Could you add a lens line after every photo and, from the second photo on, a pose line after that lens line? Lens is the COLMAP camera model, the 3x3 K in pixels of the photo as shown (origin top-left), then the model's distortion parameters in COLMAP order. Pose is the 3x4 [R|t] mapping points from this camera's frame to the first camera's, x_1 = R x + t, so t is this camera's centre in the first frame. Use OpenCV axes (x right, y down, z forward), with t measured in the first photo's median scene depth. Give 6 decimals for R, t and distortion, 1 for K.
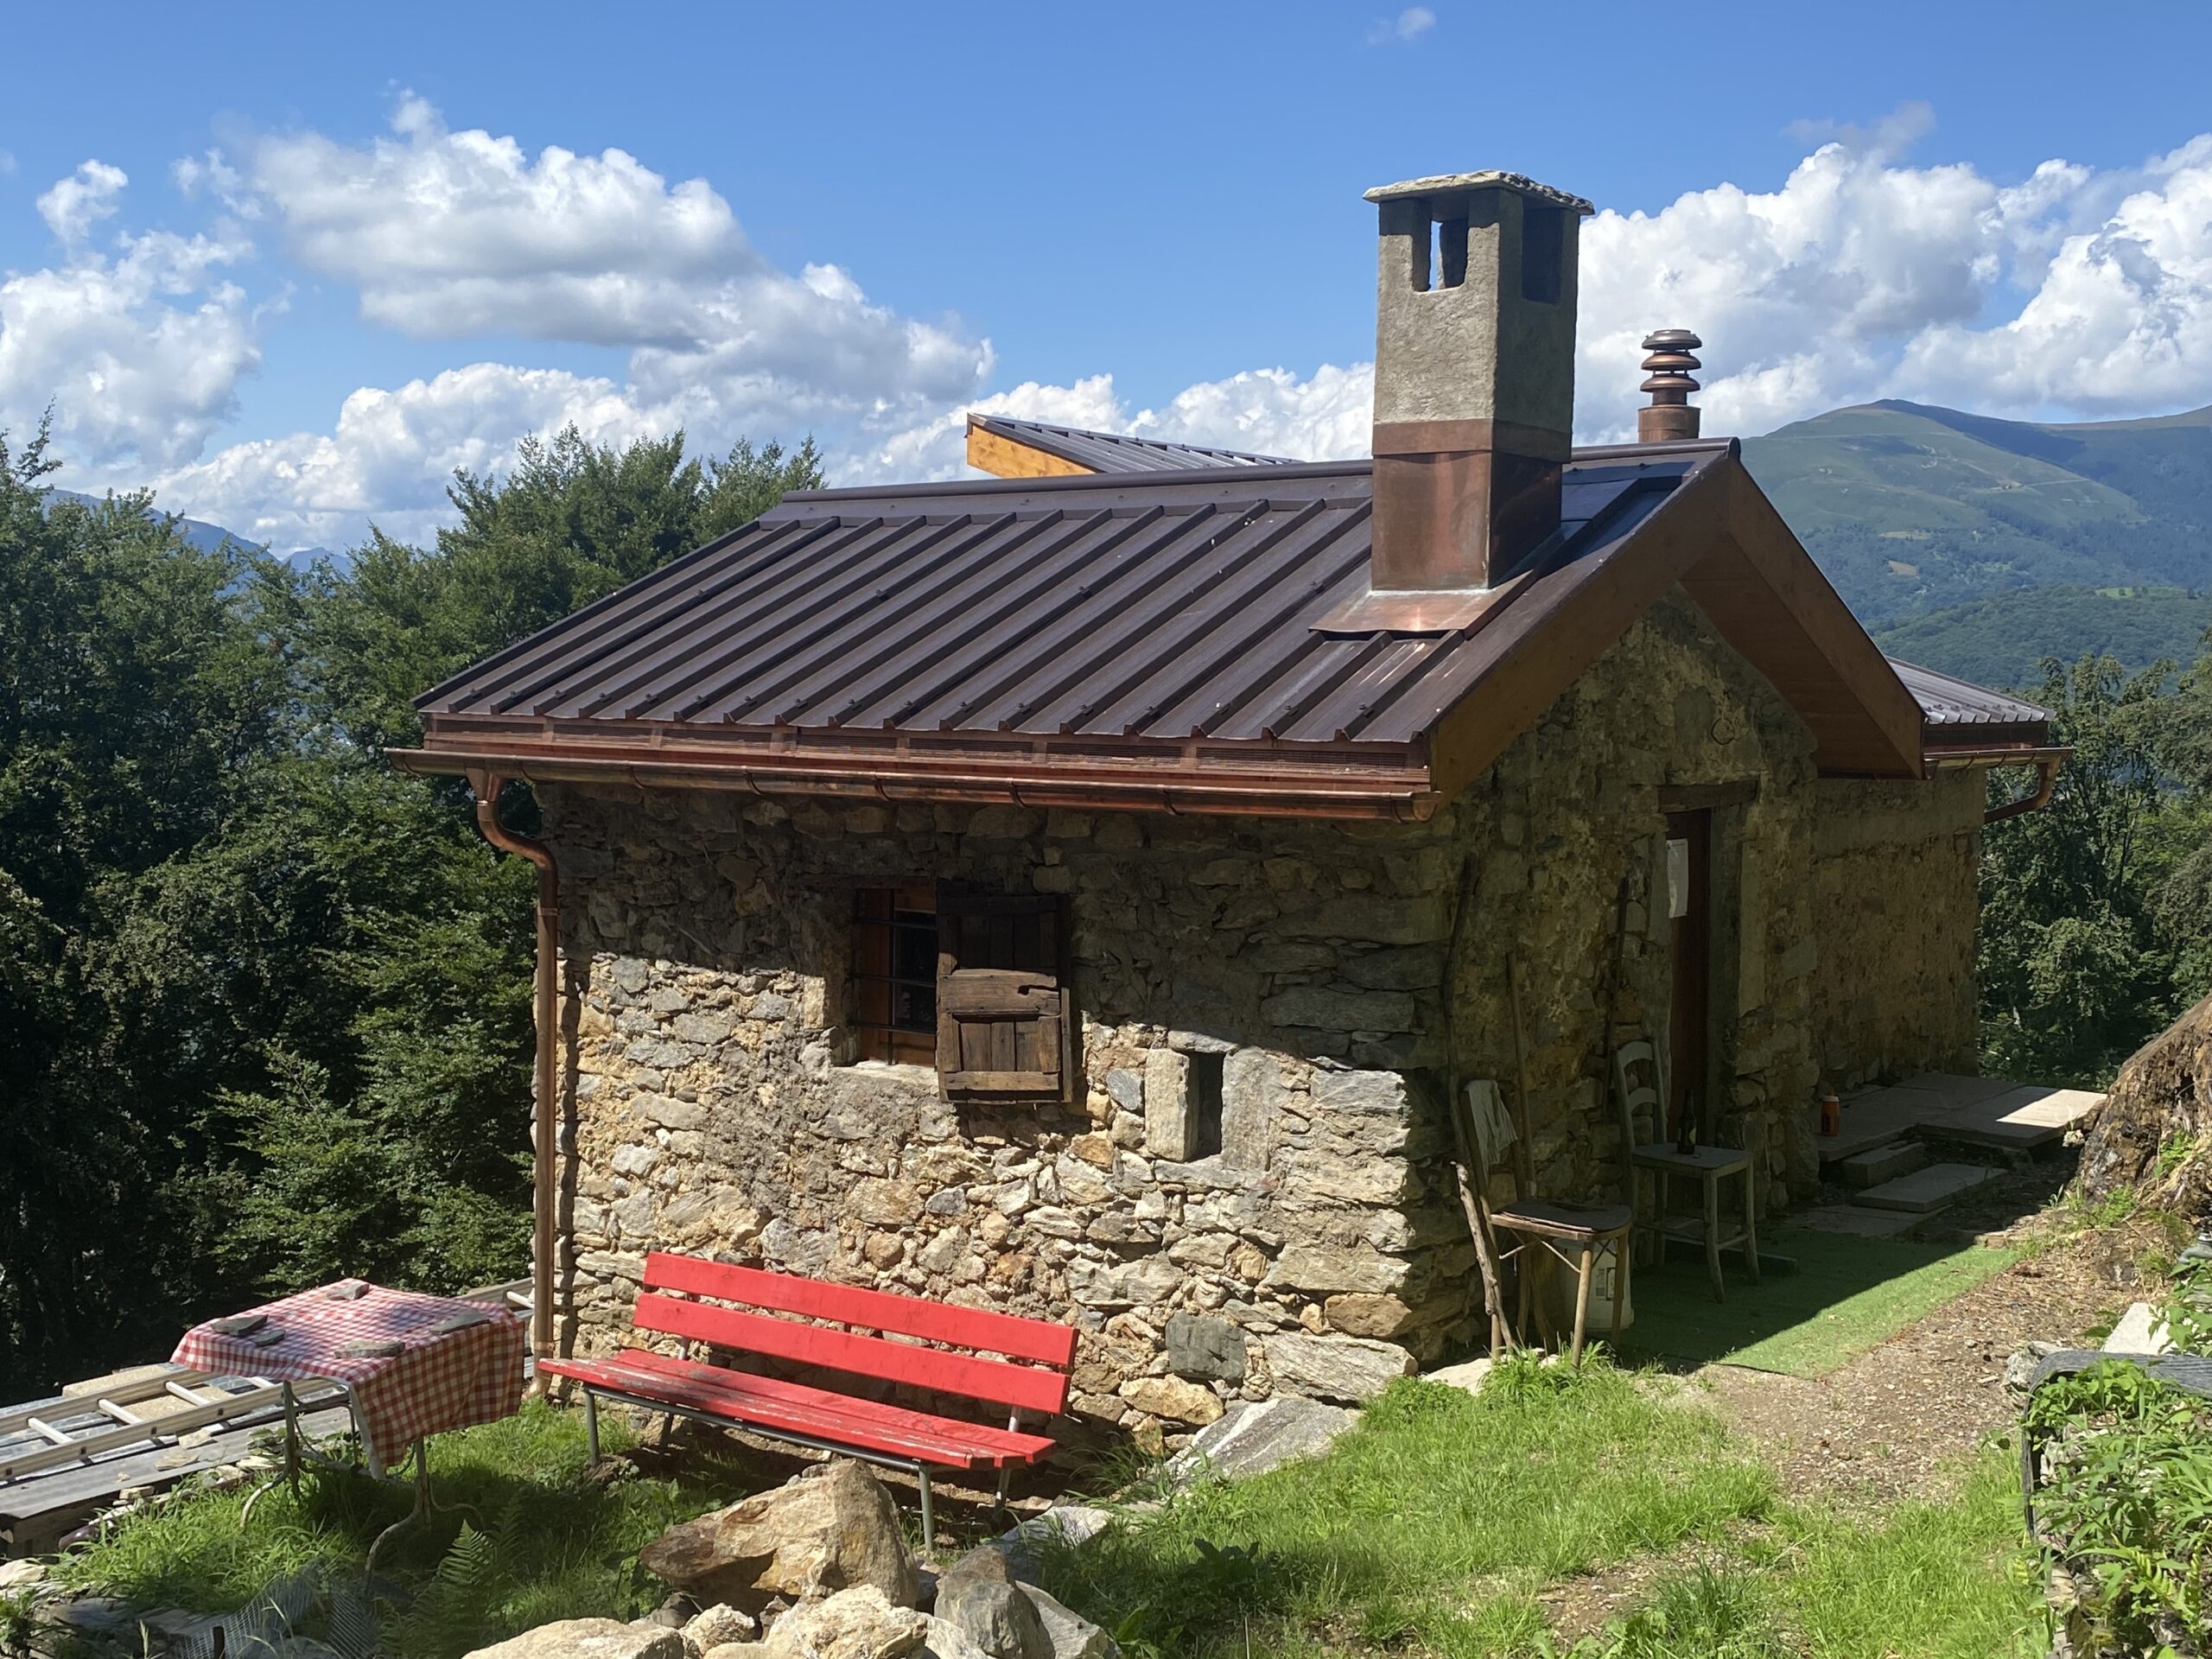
lens RADIAL K [[2455.6, 0, 1097.2], [0, 2455.6, 729.2], [0, 0, 1]] dist [0.060236, 0.000000]
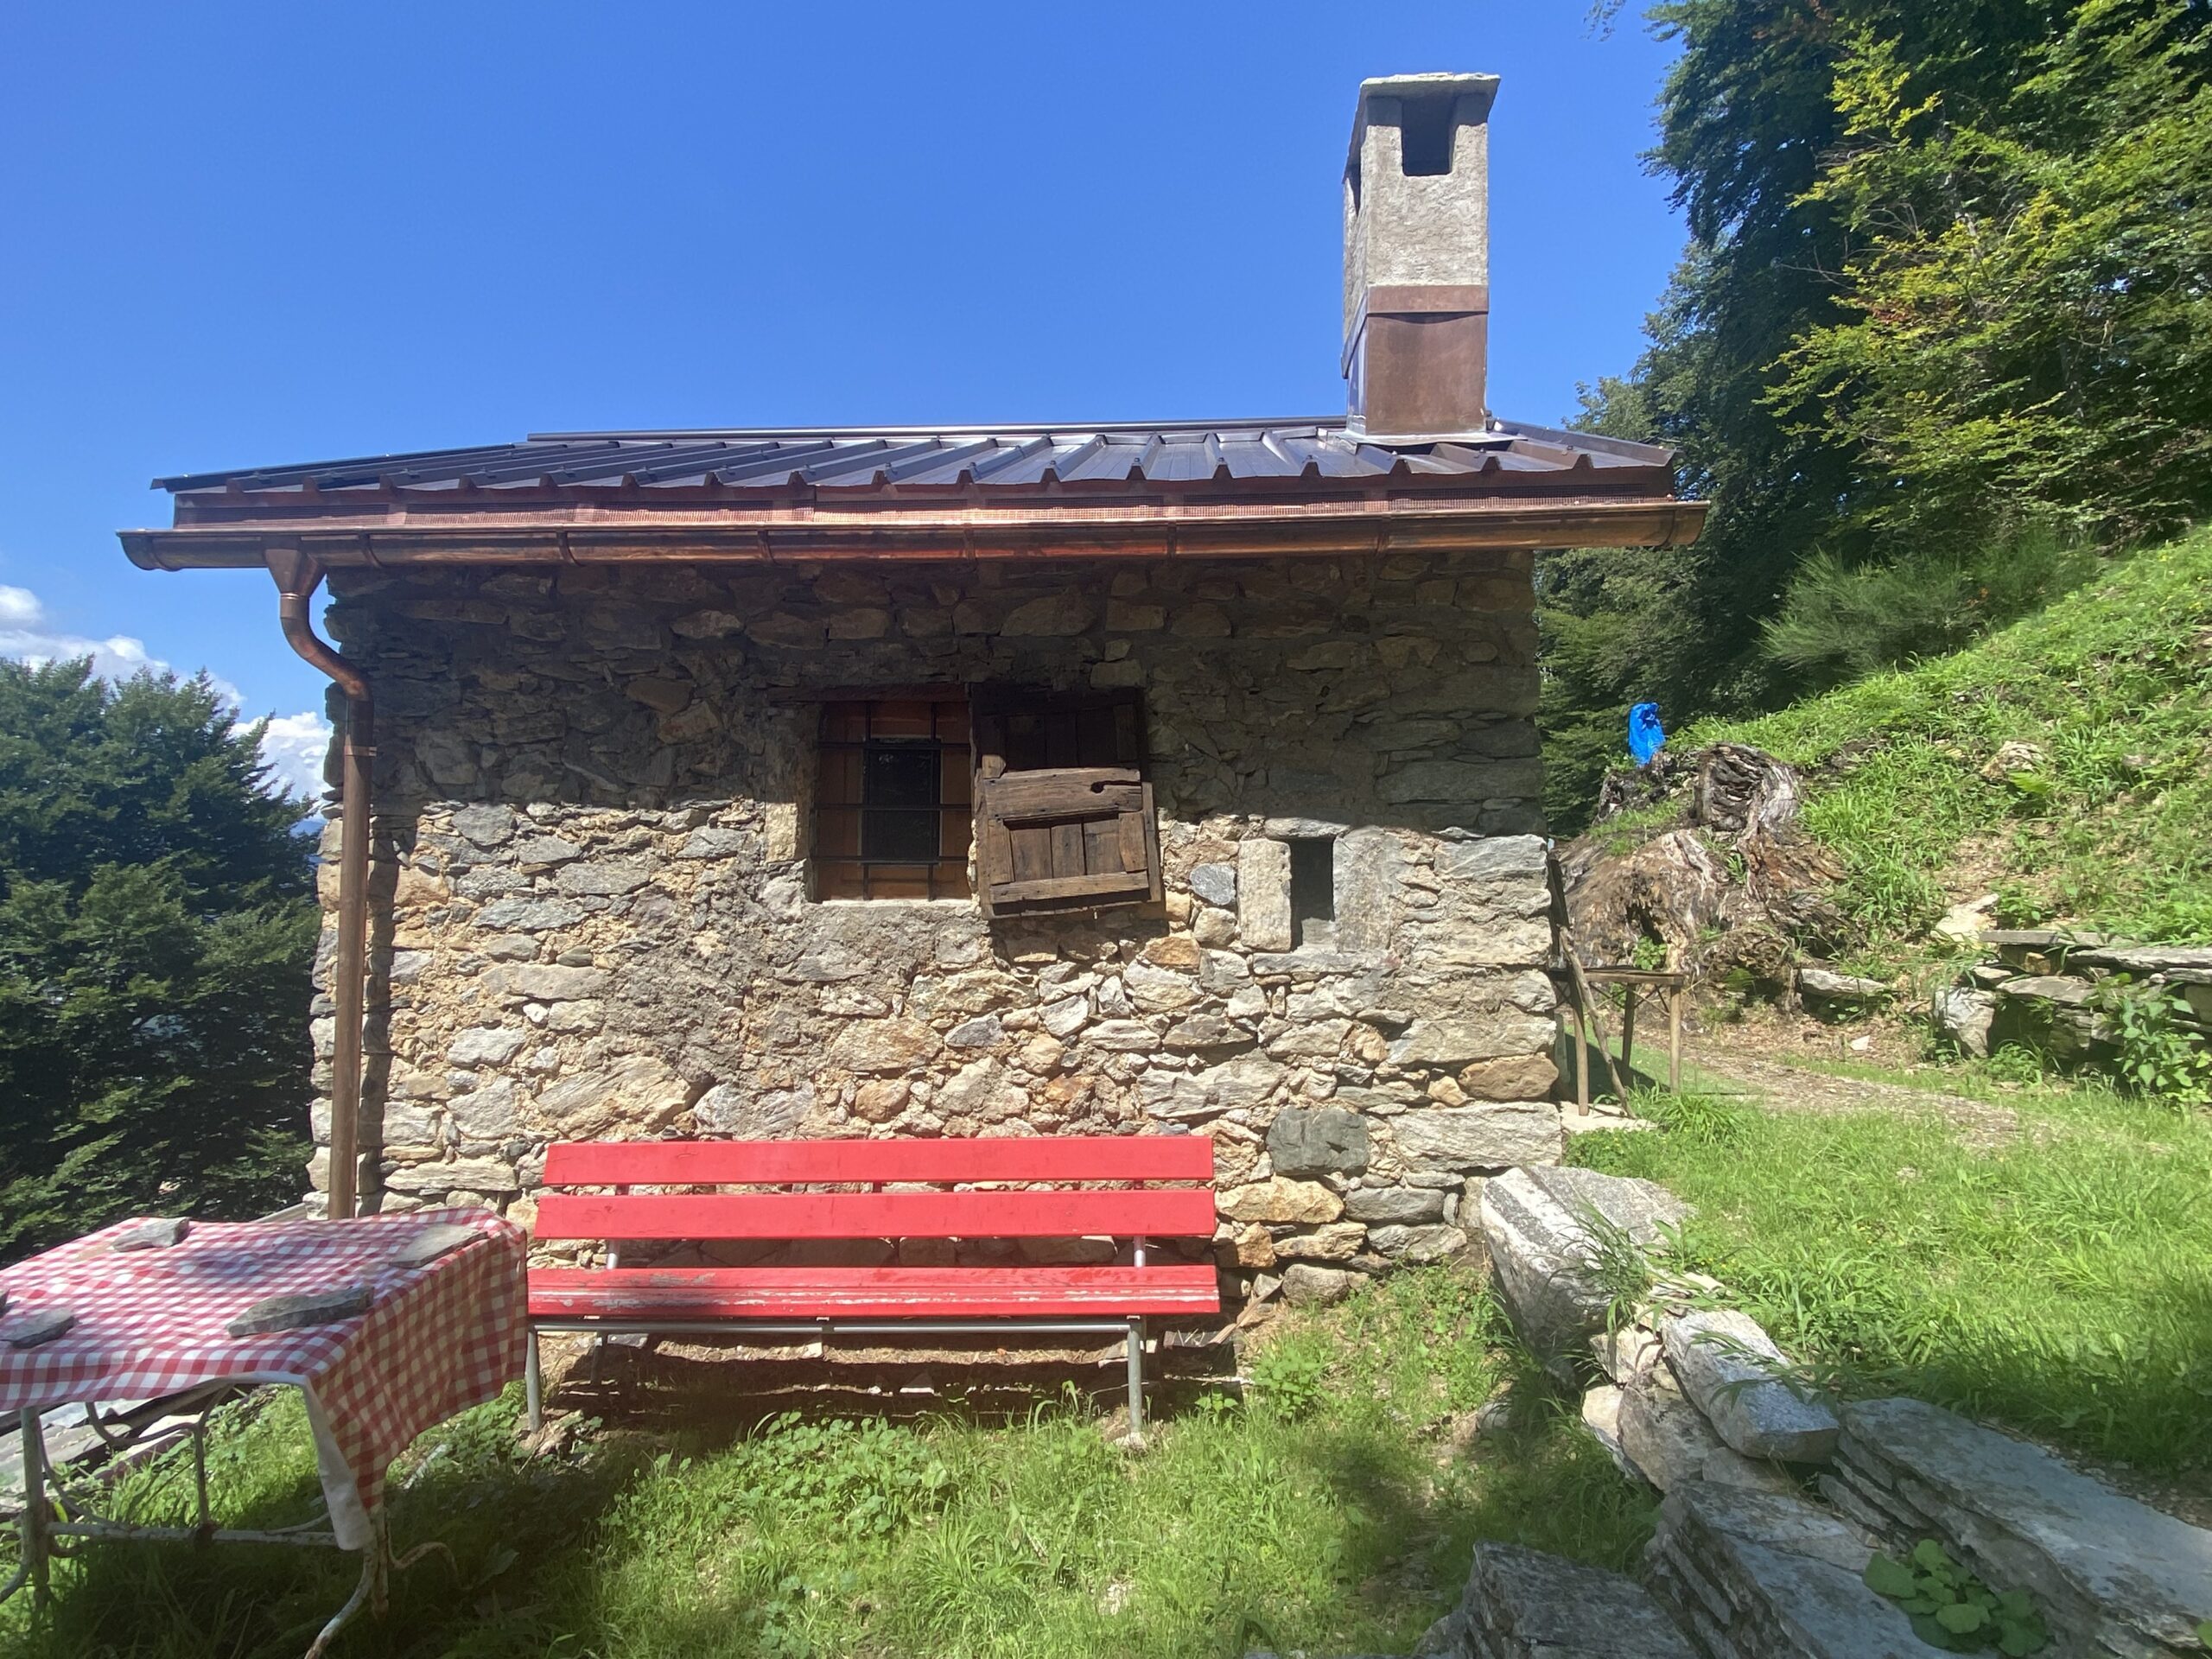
lens RADIAL K [[1182.1, 0, 1121.8], [0, 1182.1, 833.6], [0, 0, 1]] dist [0.036360, -0.031119]
pose [[0.832460, 0.021550, 0.553665, -0.258827], [0.016925, 0.997788, -0.064285, 0.146760], [-0.553826, 0.062886, 0.830254, 0.598665]]
